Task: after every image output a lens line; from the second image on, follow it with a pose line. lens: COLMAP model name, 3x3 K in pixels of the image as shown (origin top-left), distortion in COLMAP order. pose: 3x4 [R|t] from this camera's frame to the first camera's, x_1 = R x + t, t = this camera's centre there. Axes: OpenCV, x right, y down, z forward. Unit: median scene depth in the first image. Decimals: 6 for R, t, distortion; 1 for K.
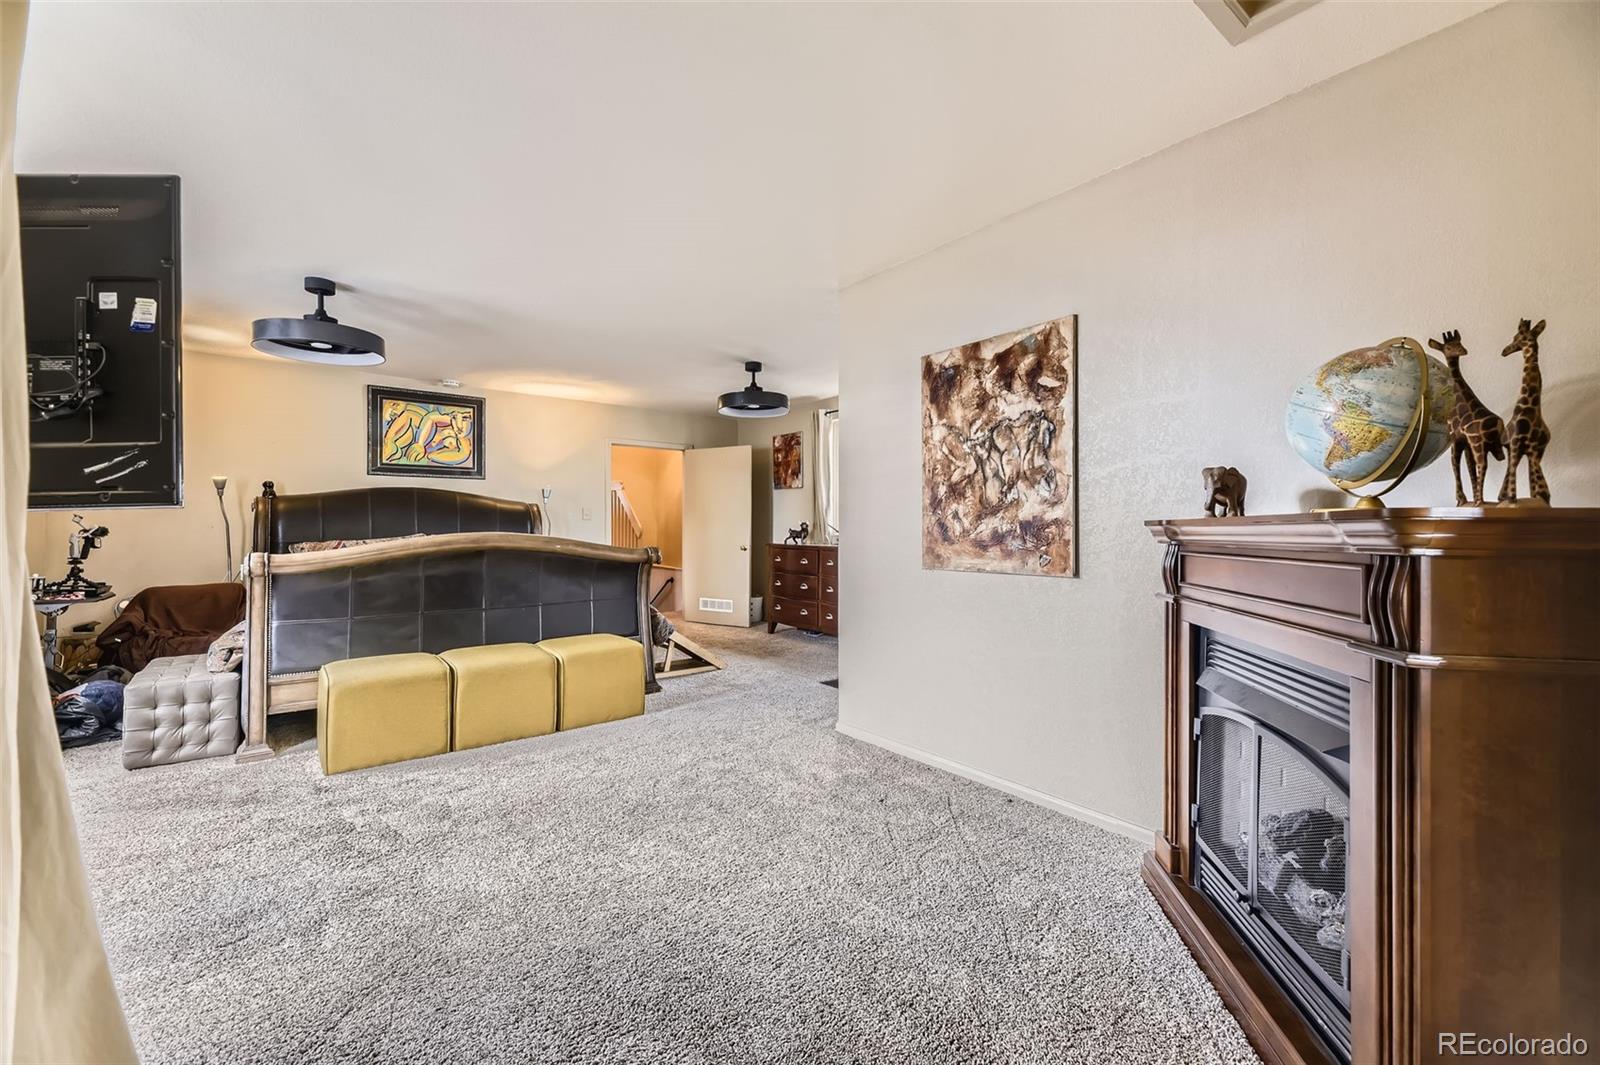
lens RADIAL K [[642.3, 0, 800.4], [0, 642.3, 530.3], [0, 0, 1]] dist [0.006229, -0.001618]
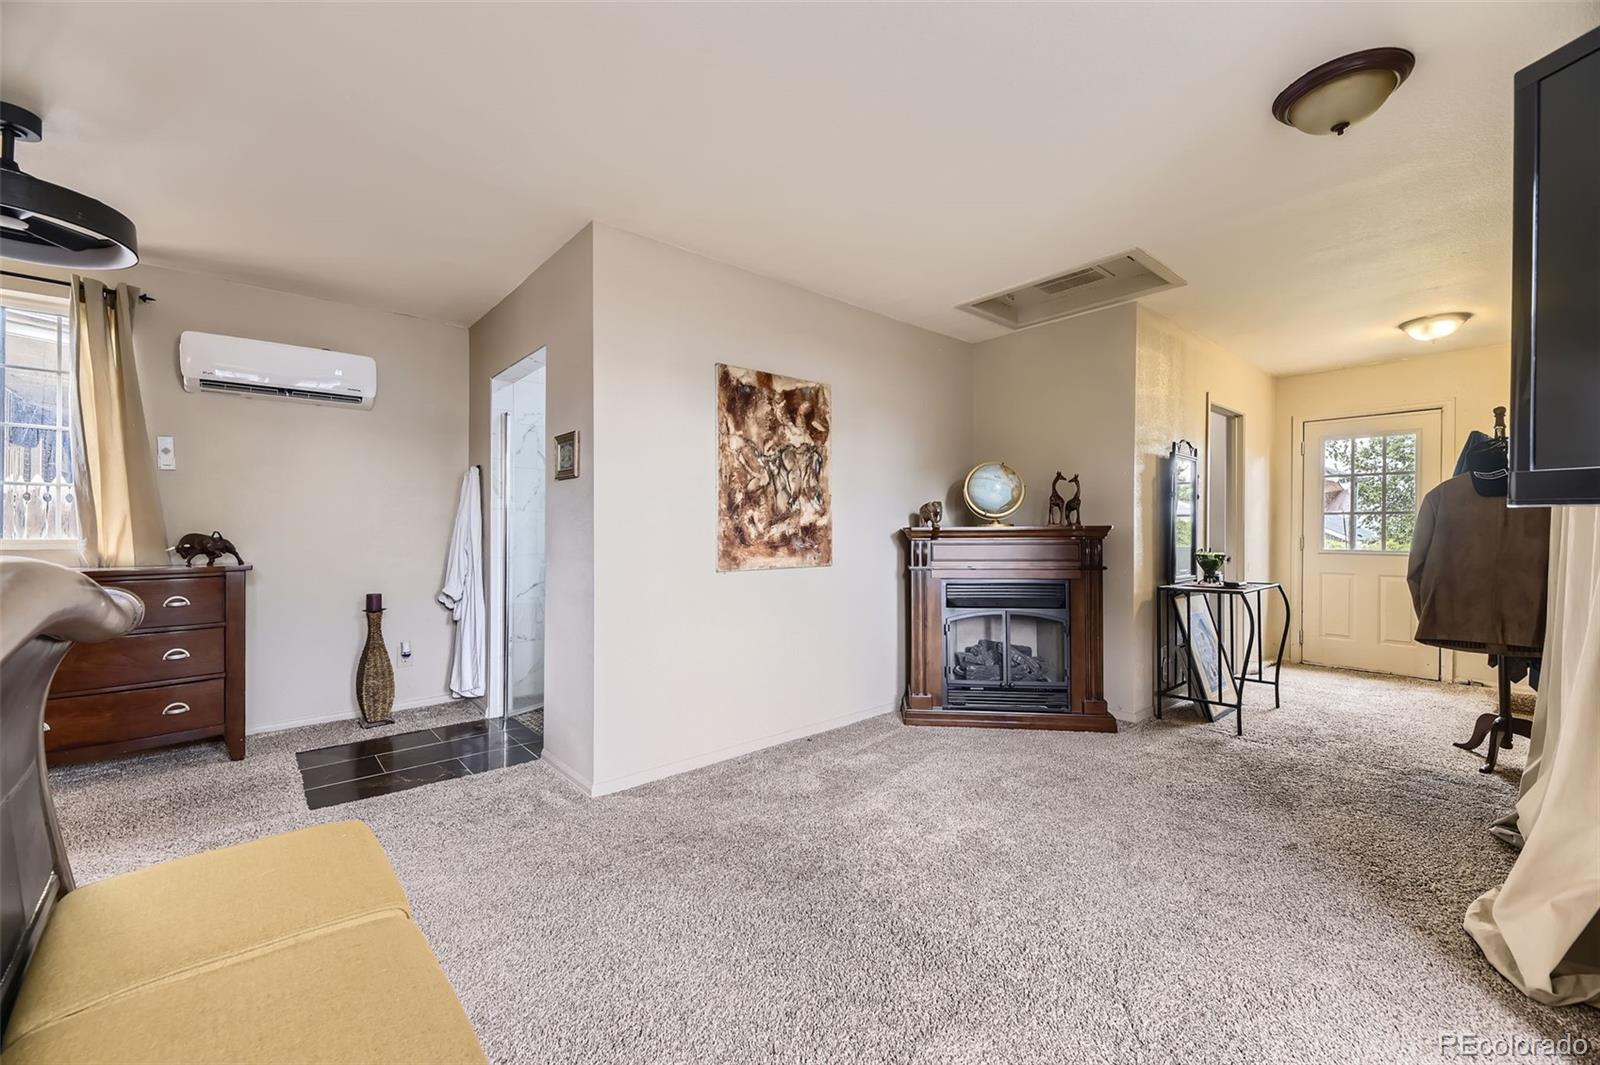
lens RADIAL K [[642.3, 0, 800.4], [0, 642.3, 536.2], [0, 0, 1]] dist [0.006229, -0.001618]
pose [[-0.039122, -0.011746, 0.999165, -0.913785], [0.001676, 0.999929, 0.011821, -0.009284], [-0.999233, 0.002137, -0.039099, 1.000327]]
